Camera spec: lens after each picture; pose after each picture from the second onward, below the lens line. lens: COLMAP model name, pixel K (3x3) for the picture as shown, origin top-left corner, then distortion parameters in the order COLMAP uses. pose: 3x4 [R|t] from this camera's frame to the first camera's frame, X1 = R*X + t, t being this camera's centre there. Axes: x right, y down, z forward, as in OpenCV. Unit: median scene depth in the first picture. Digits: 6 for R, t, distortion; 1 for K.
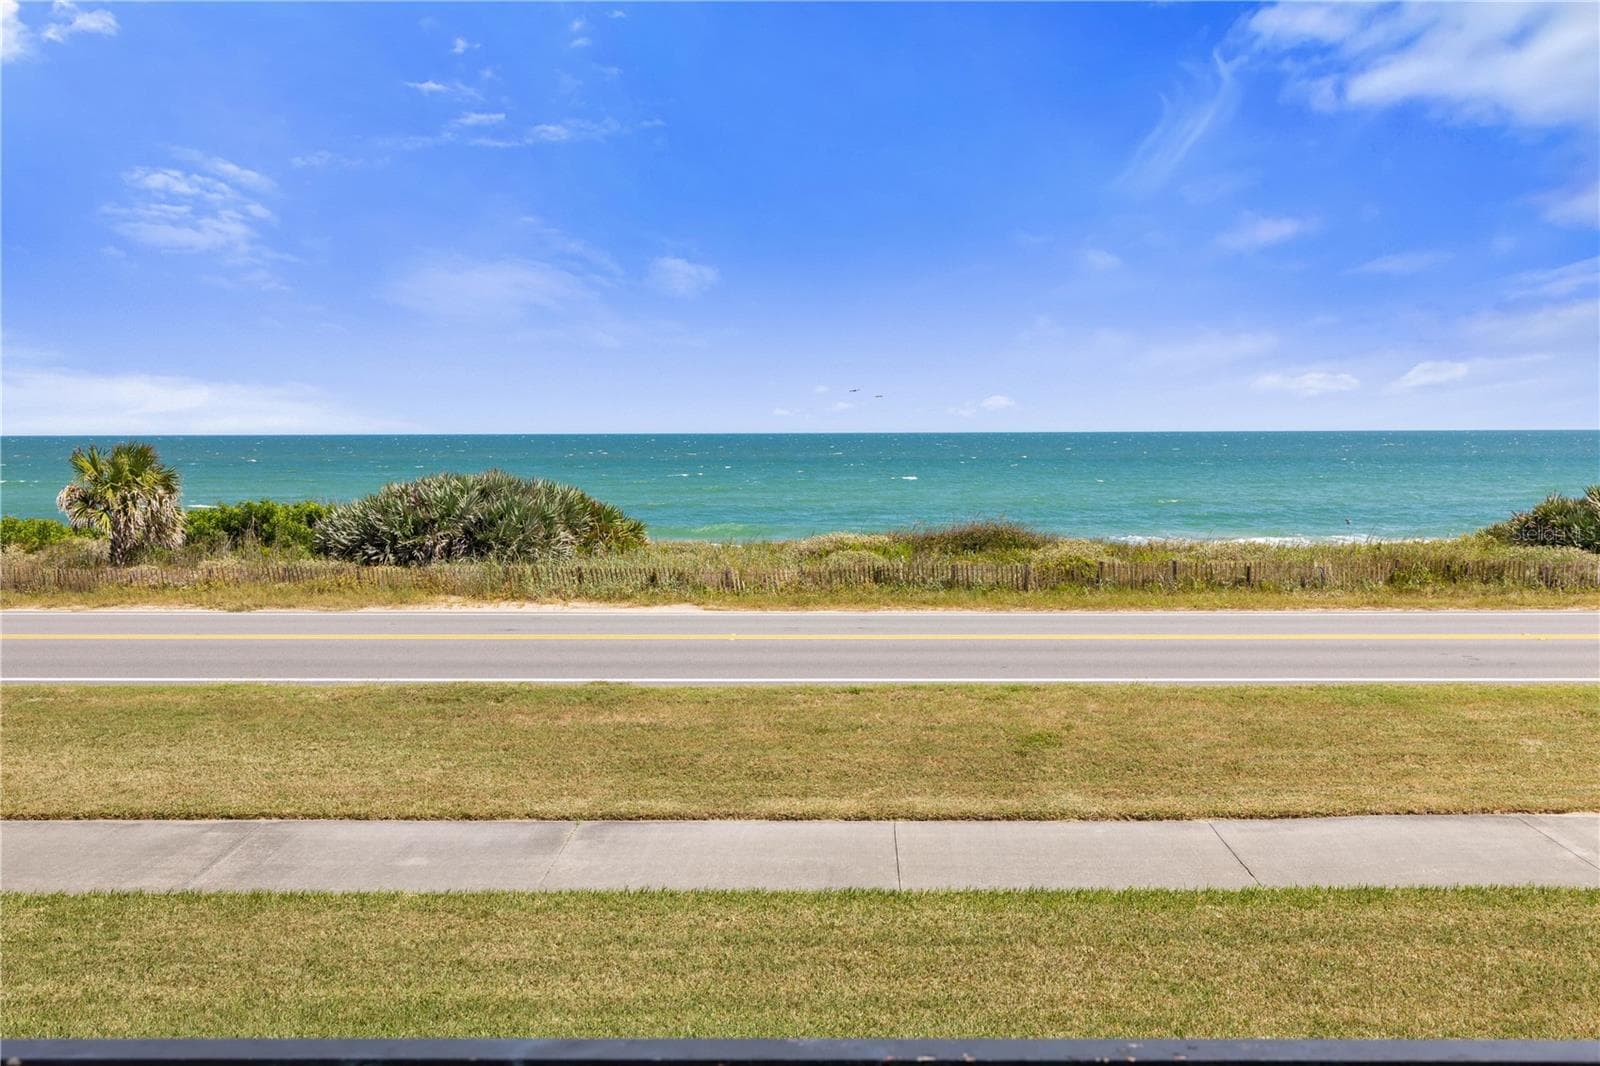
lens RADIAL K [[1534.8, 0, 811.4], [0, 1534.8, 534.1], [0, 0, 1]] dist [0.010217, -0.009574]
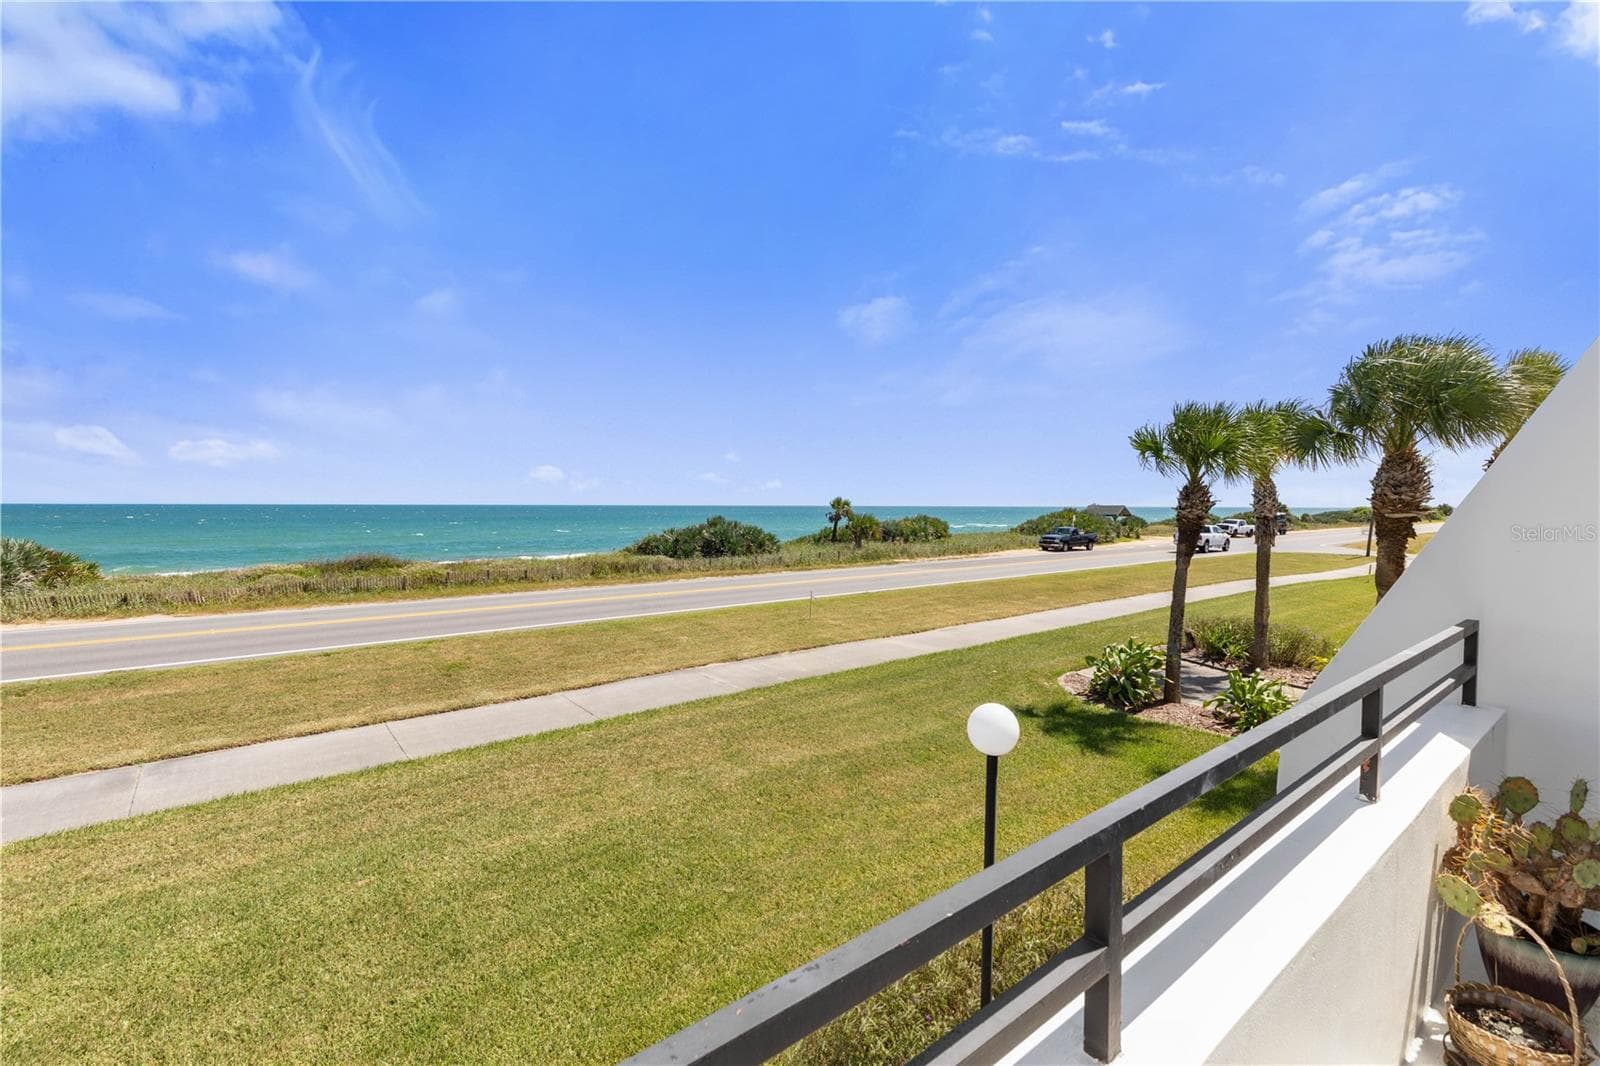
lens RADIAL K [[721.0, 0, 804.9], [0, 721.0, 530.4], [0, 0, 1]] dist [0.008317, -0.001368]
pose [[0.758385, -0.017435, 0.651574, -0.064035], [0.038237, 0.999111, -0.017772, -0.001160], [-0.650685, 0.038392, 0.758377, 0.022258]]
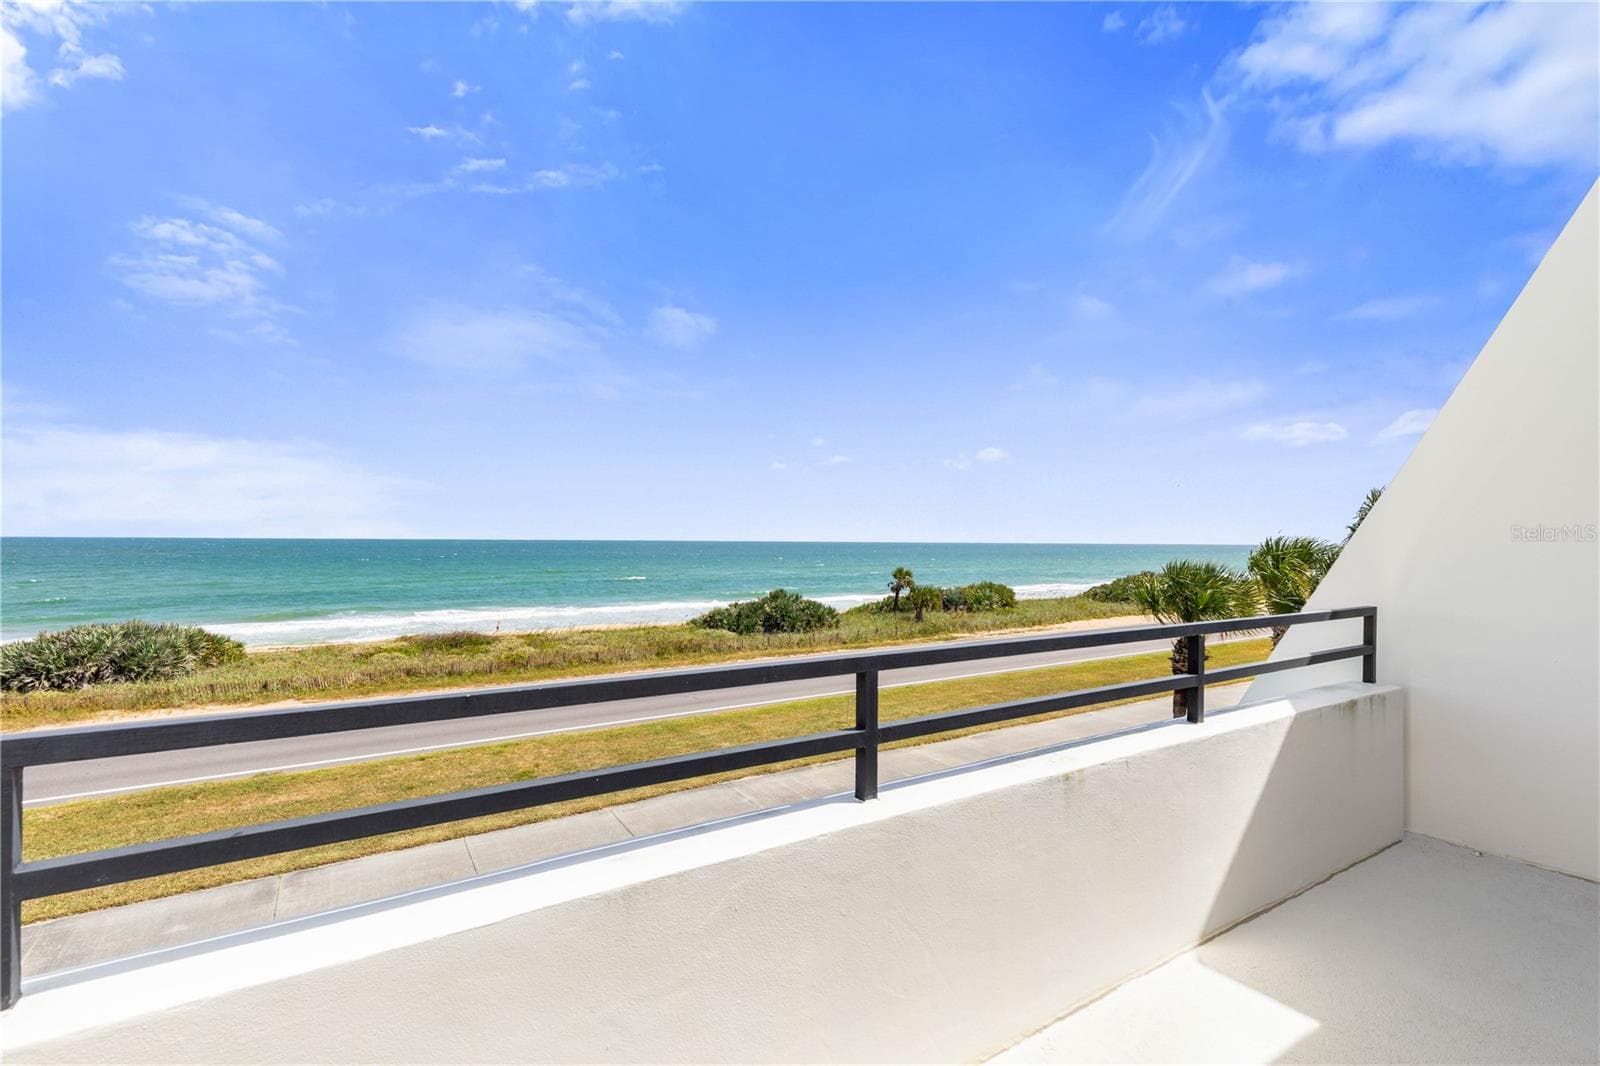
lens RADIAL K [[737.4, 0, 803.2], [0, 737.4, 538.7], [0, 0, 1]] dist [0.008803, -0.000485]
pose [[0.830767, 0.003561, 0.556609, -0.068560], [0.028547, 0.998391, -0.048995, -0.087562], [-0.555888, 0.056593, 0.829328, -0.071859]]
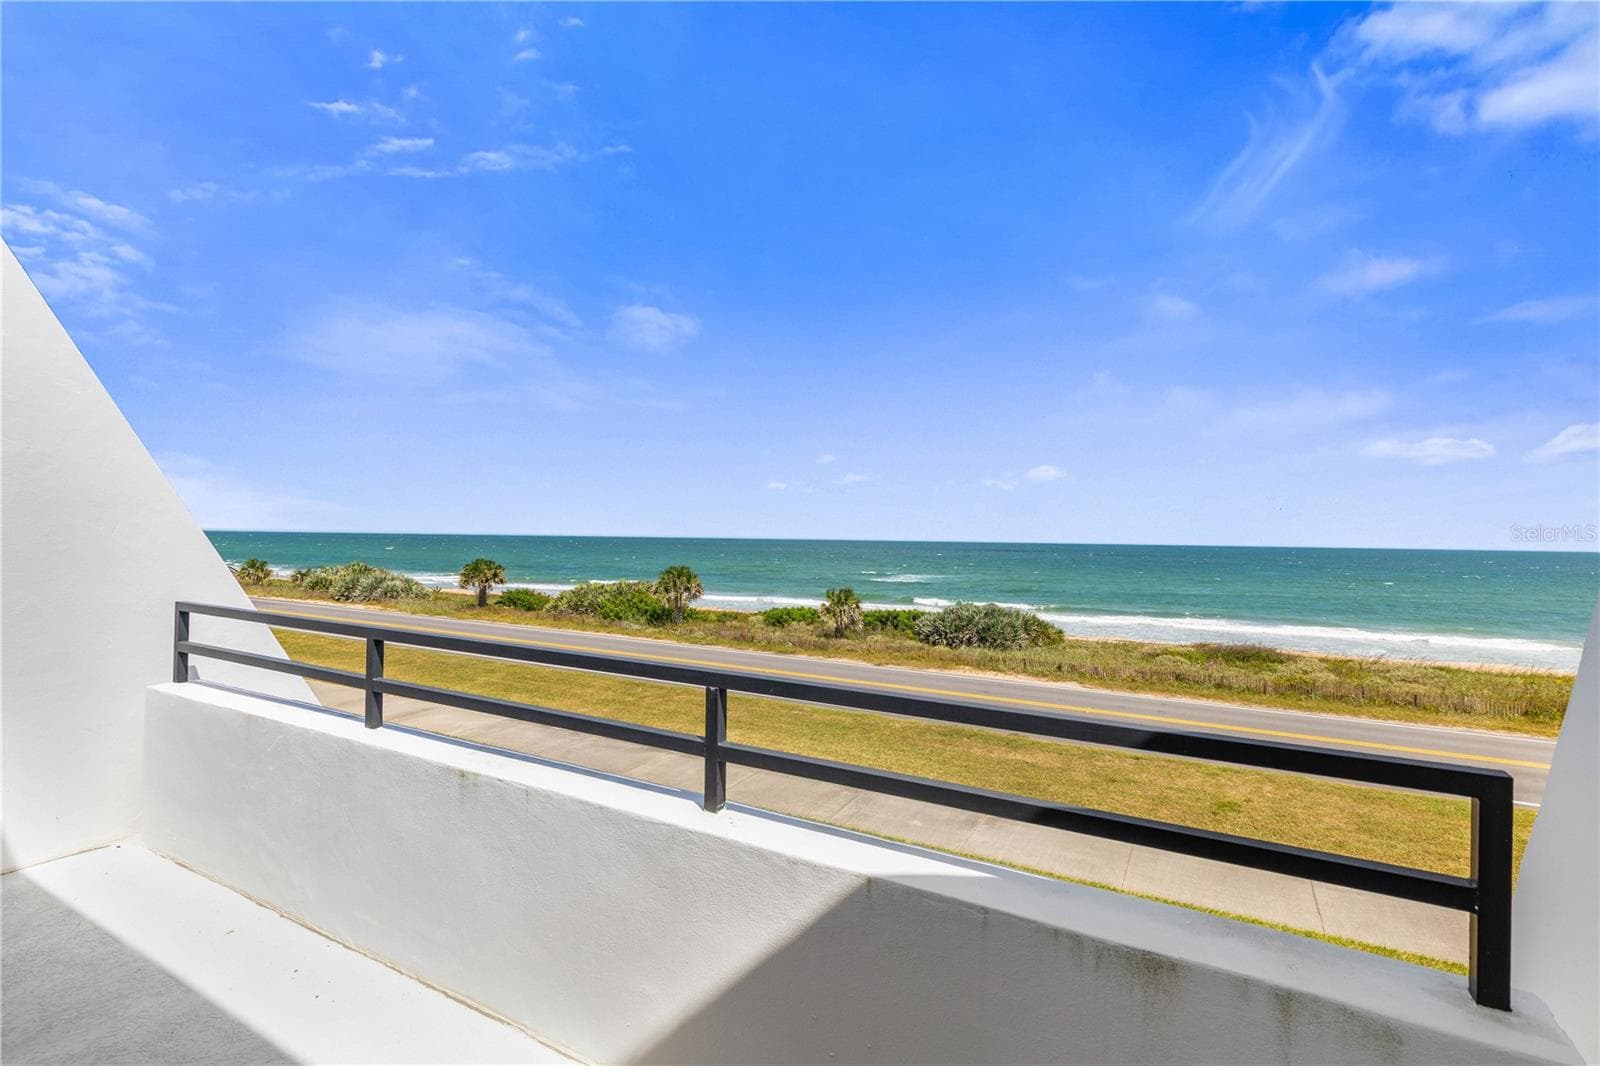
lens RADIAL K [[723.5, 0, 800.0], [0, 723.5, 533.0], [0, 0, 1]] dist [0.003718, -0.000761]
pose [[0.876027, 0.006396, -0.482220, 0.070348], [-0.040205, 0.997400, -0.059808, -0.088826], [0.480583, 0.071781, 0.874006, -0.075451]]
